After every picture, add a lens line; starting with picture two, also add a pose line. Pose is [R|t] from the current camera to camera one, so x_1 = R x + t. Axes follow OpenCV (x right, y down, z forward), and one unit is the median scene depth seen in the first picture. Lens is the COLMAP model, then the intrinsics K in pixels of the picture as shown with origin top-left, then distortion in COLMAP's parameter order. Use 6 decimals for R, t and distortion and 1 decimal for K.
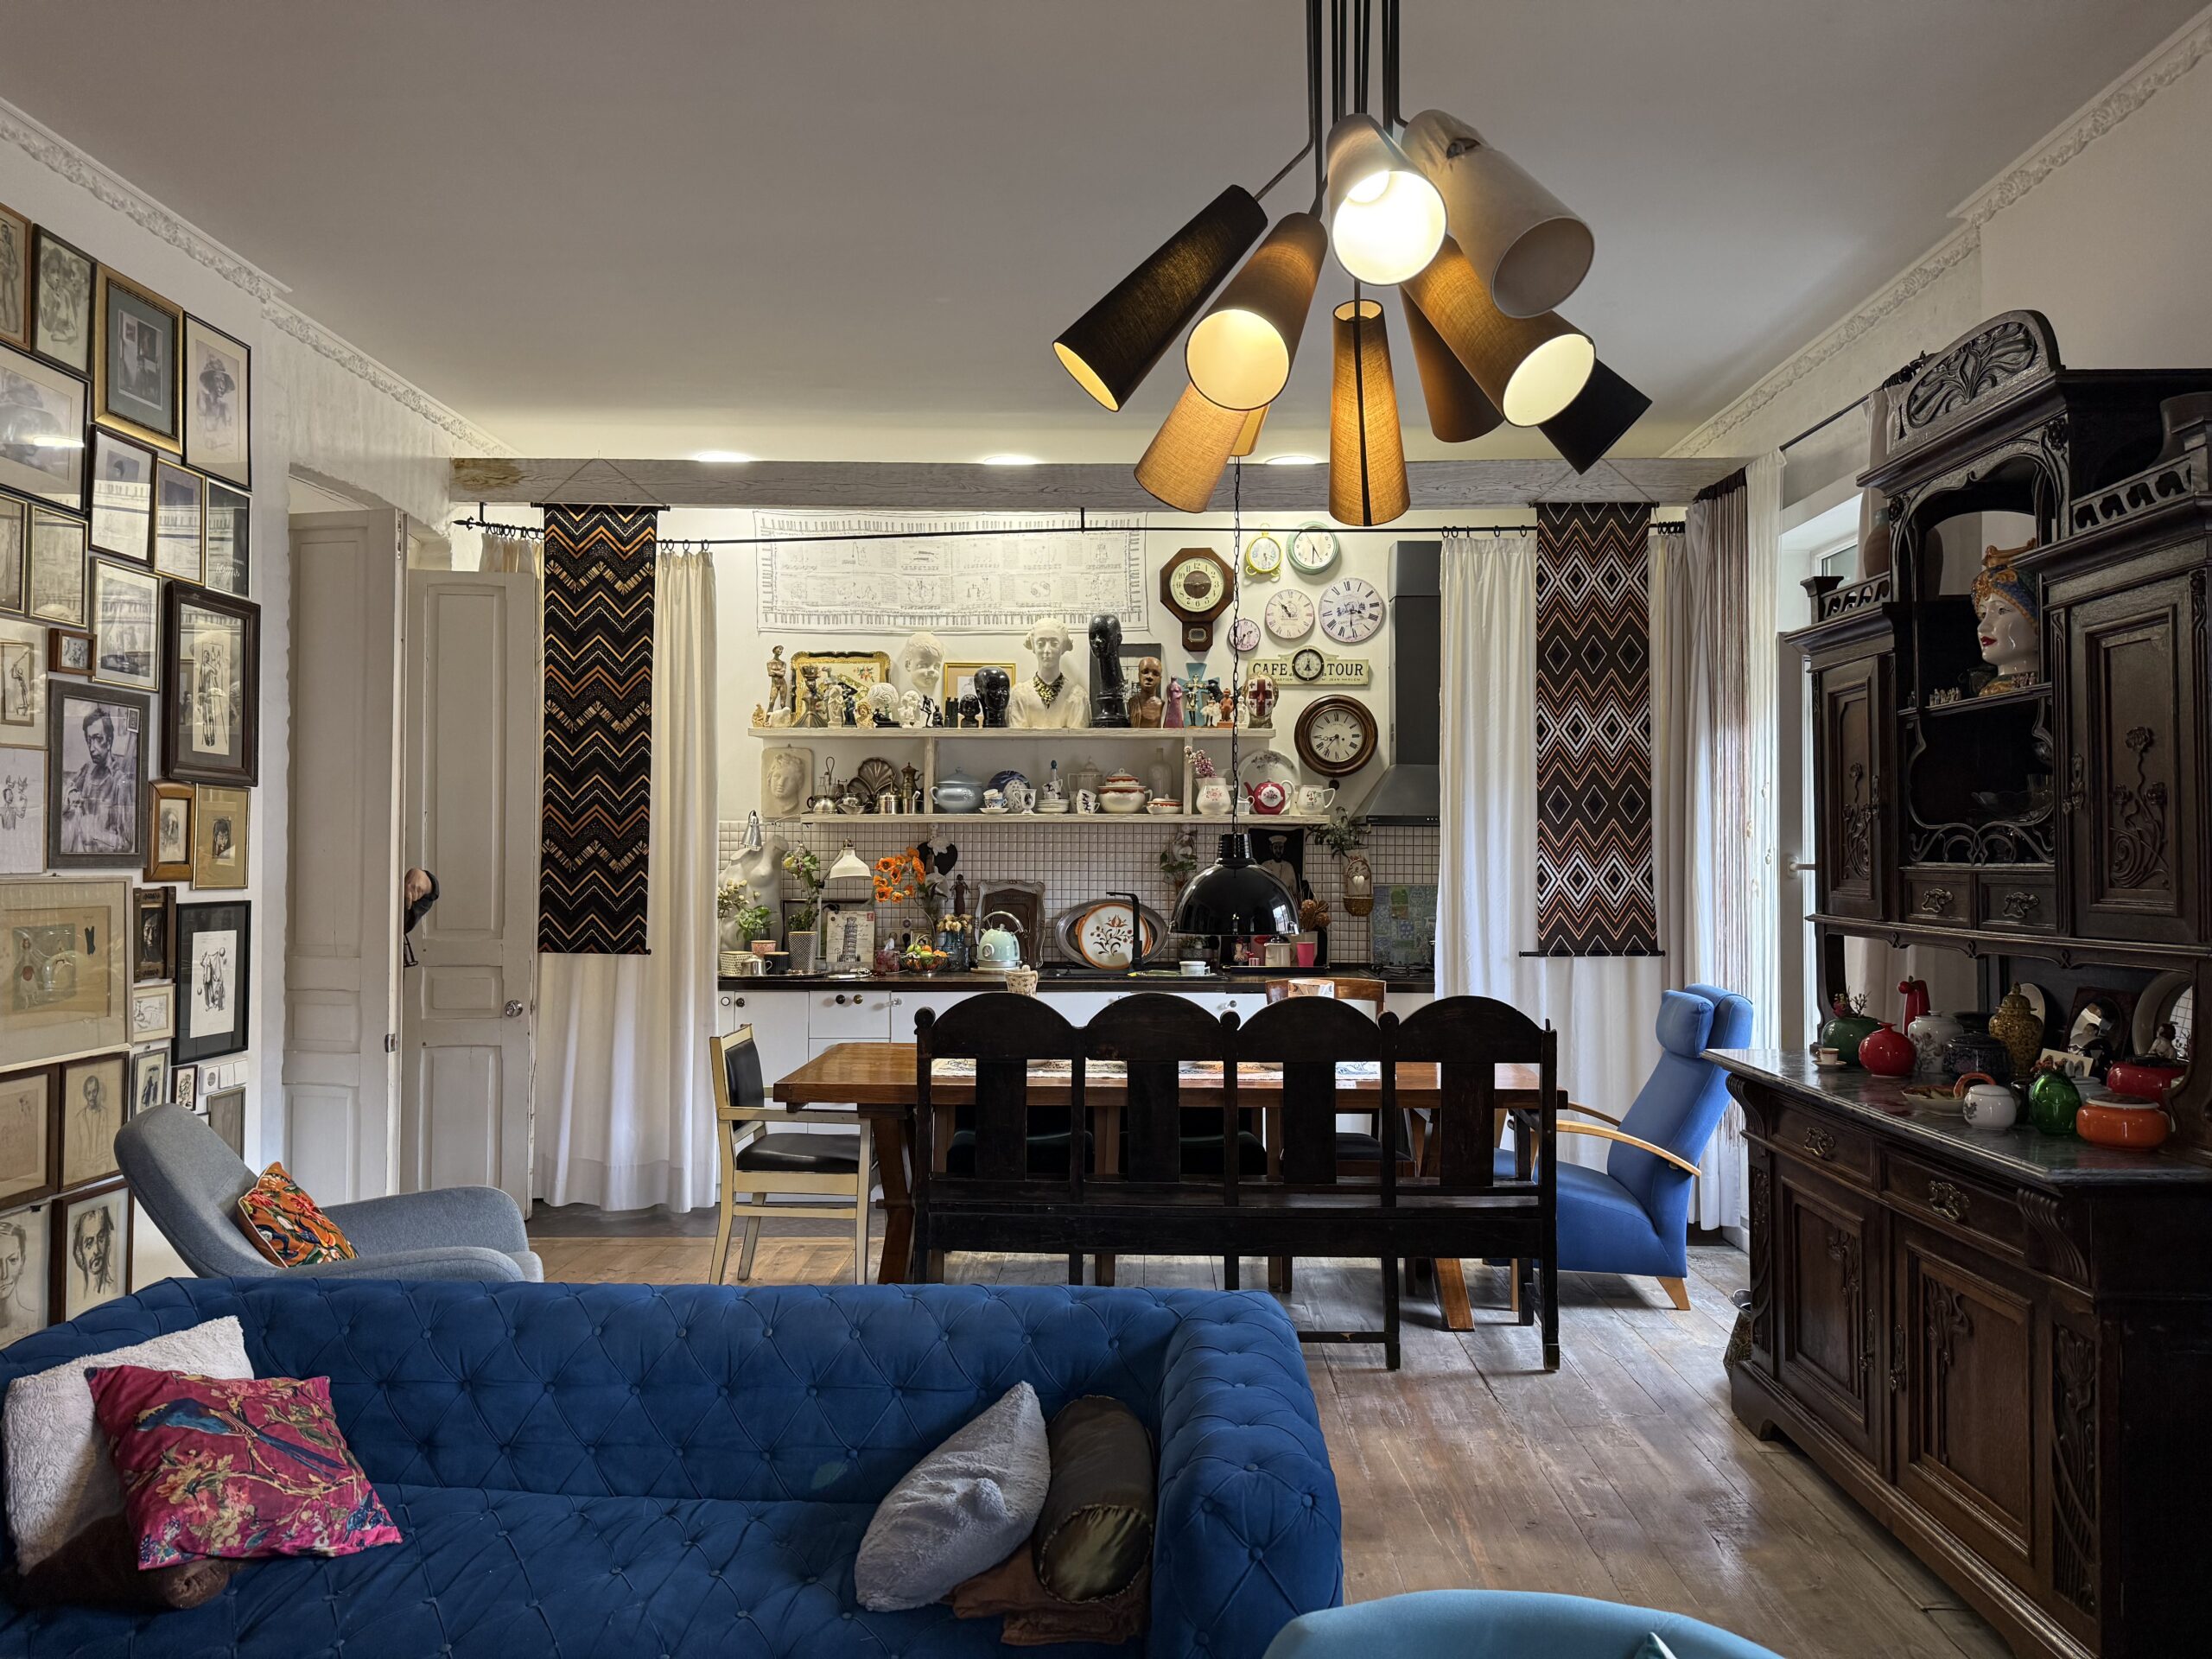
lens RADIAL K [[1544.3, 0, 1107.0], [0, 1544.3, 840.2], [0, 0, 1]] dist [0.044198, -0.058206]
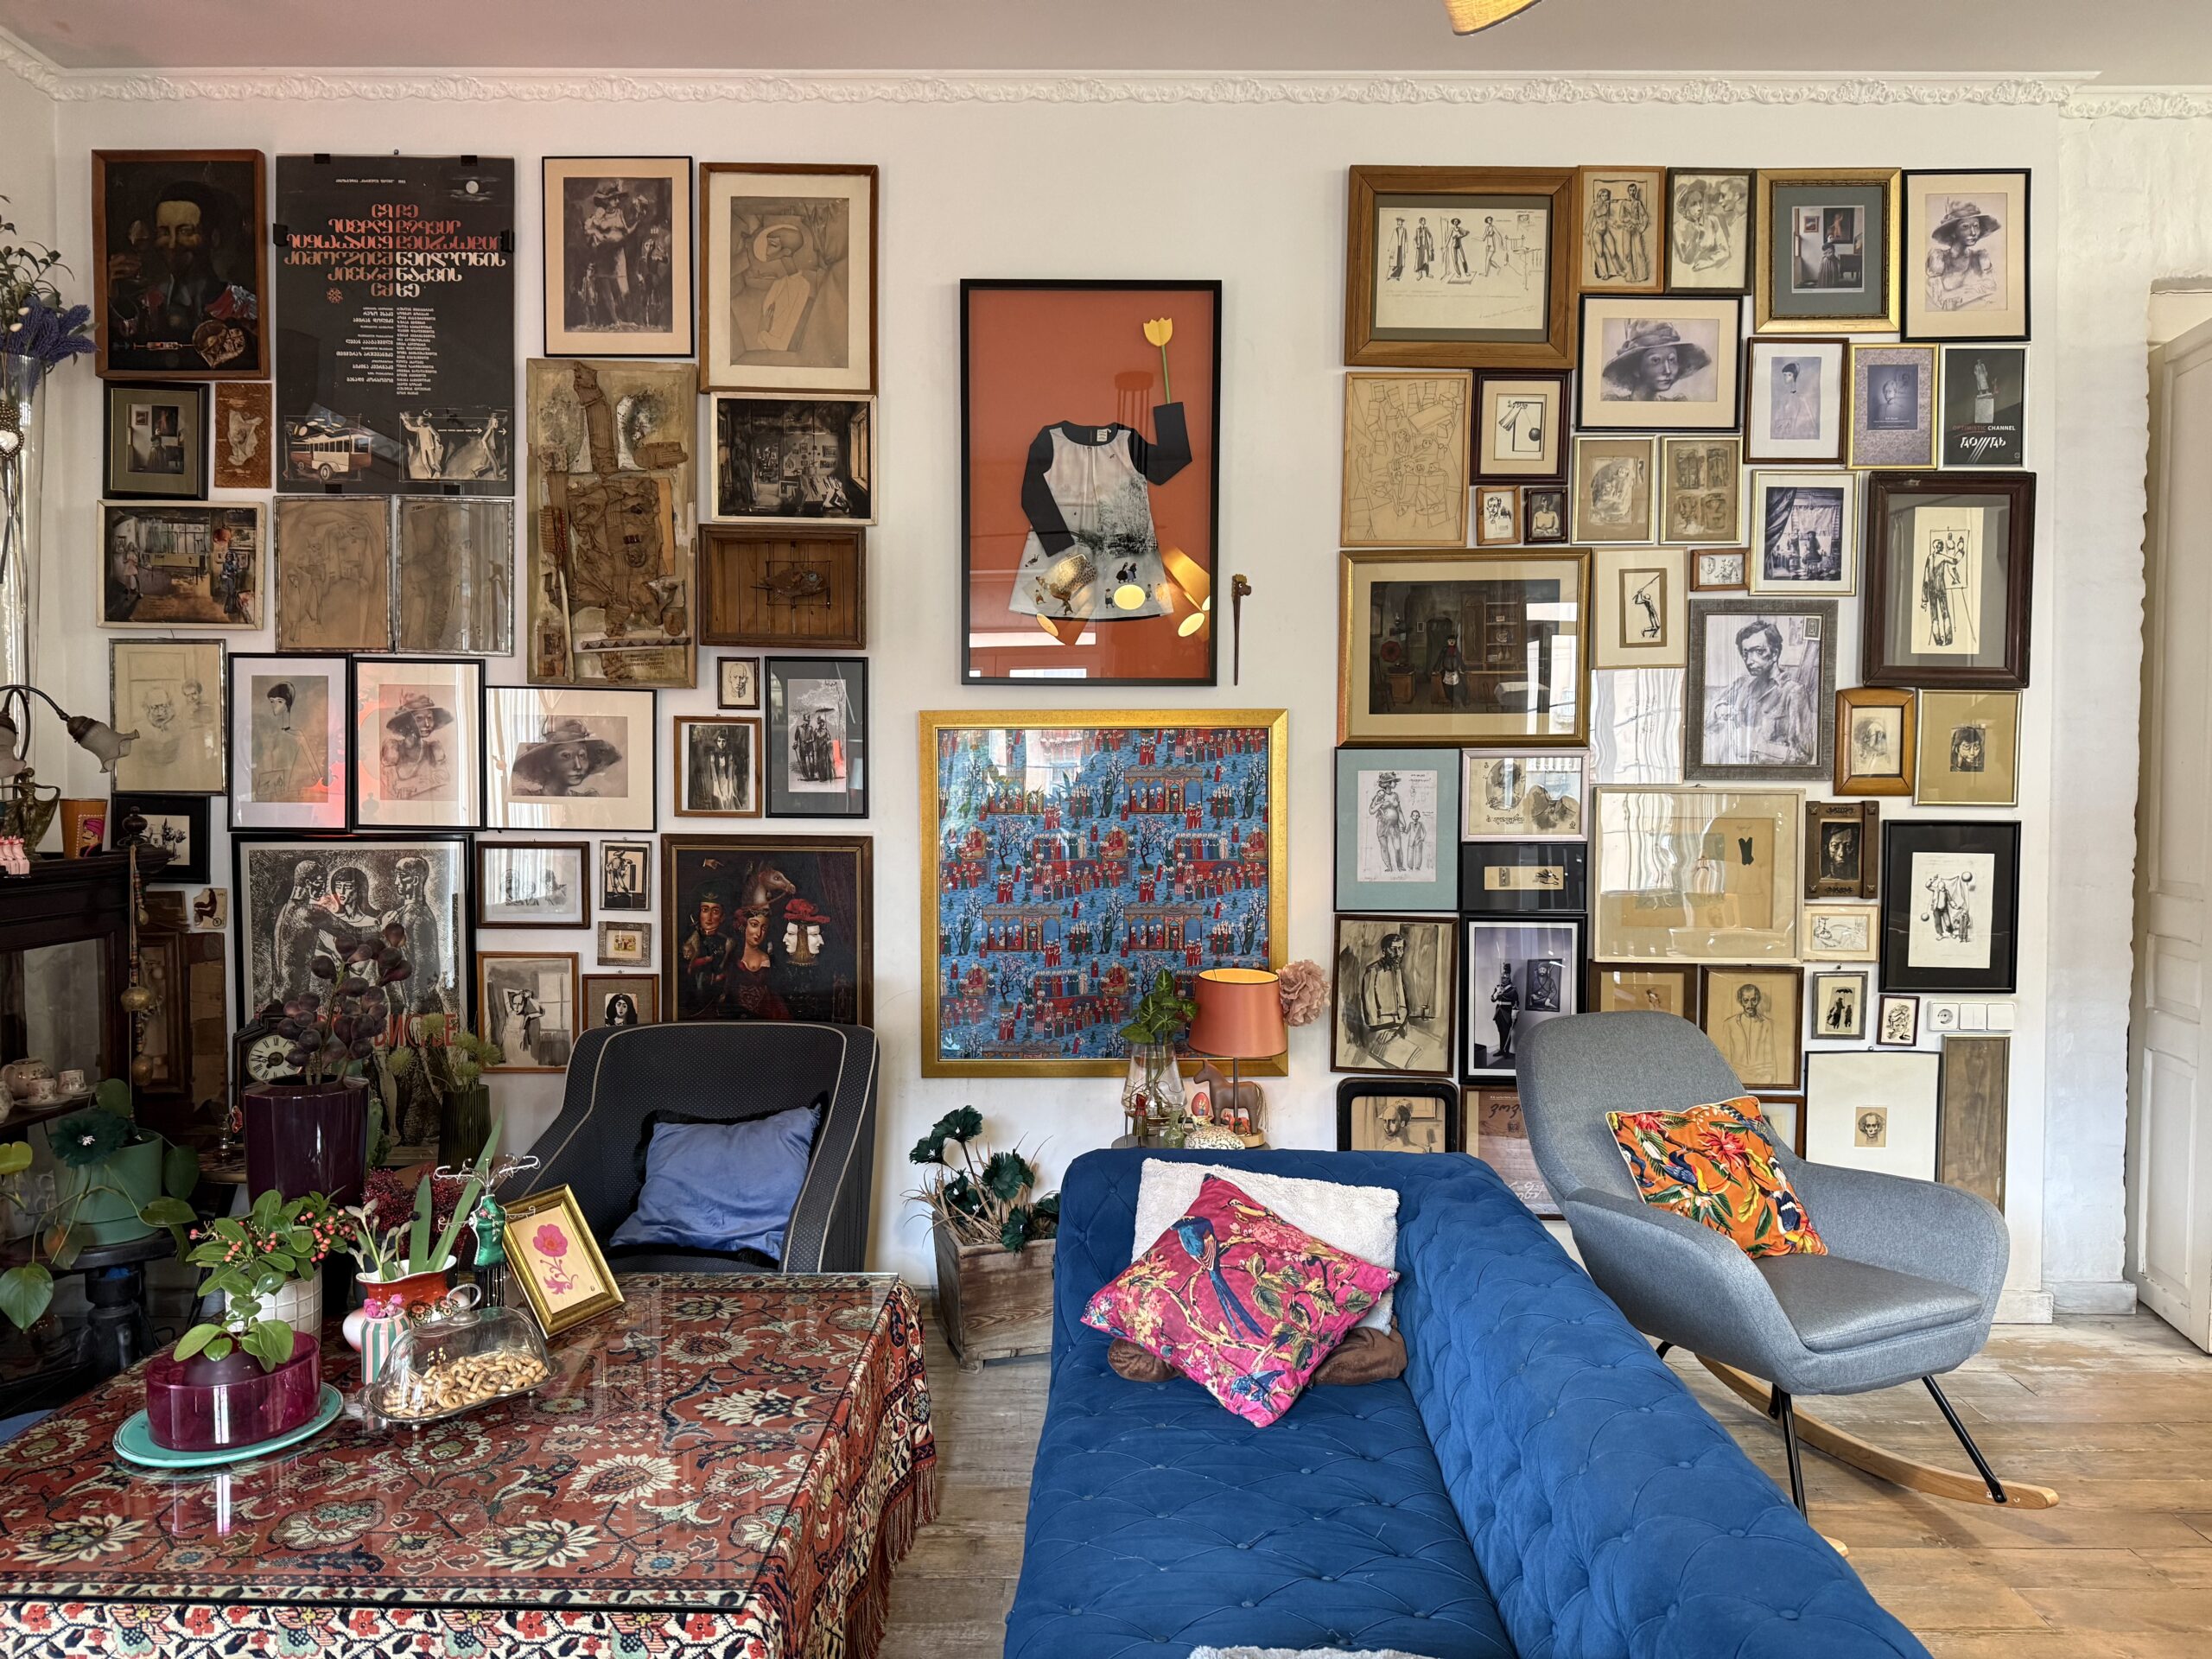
lens RADIAL K [[1544.3, 0, 1069.8], [0, 1544.3, 828.8], [0, 0, 1]] dist [0.044198, -0.058206]
pose [[0.027409, 0.032429, -0.999098, 0.300730], [0.006676, 0.999445, 0.032624, 0.011886], [0.999602, -0.007565, 0.027177, 0.457541]]
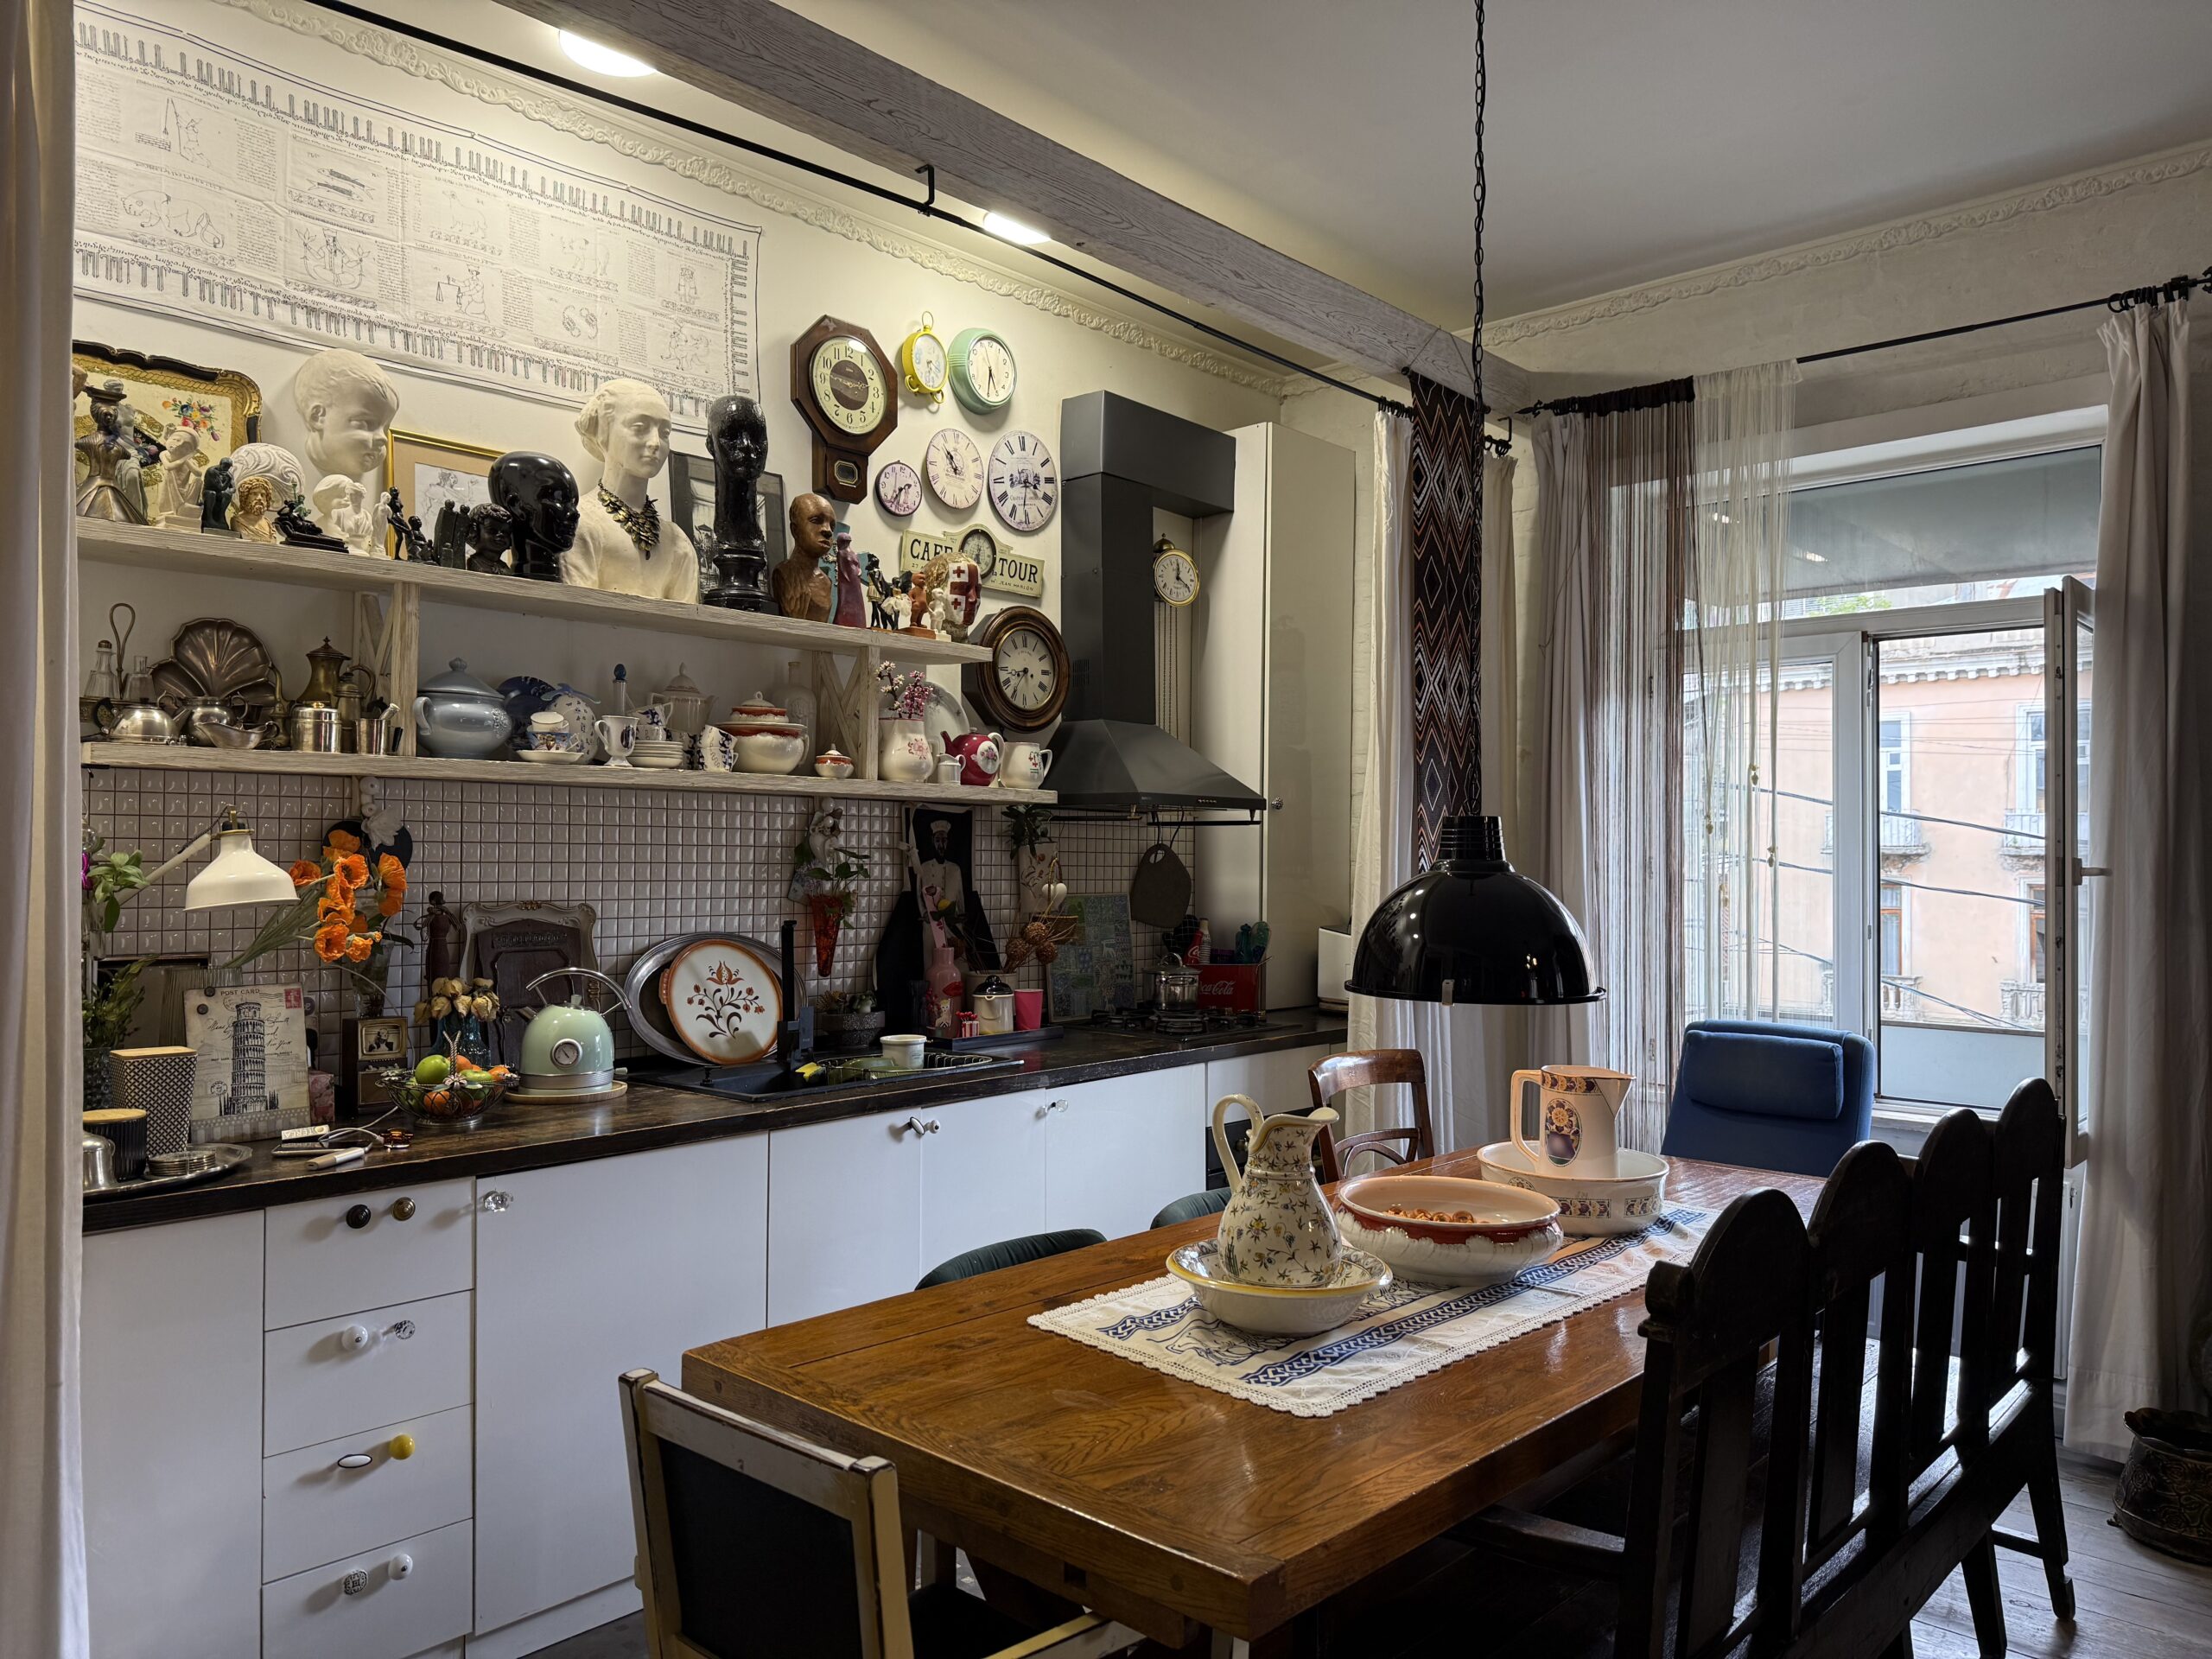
lens RADIAL K [[1544.3, 0, 1114.0], [0, 1544.3, 833.2], [0, 0, 1]] dist [0.044198, -0.058206]
pose [[0.662394, 0.011514, 0.749067, -0.474439], [-0.012173, 0.999915, -0.004606, 0.006899], [-0.749057, -0.006068, 0.662478, 0.823231]]
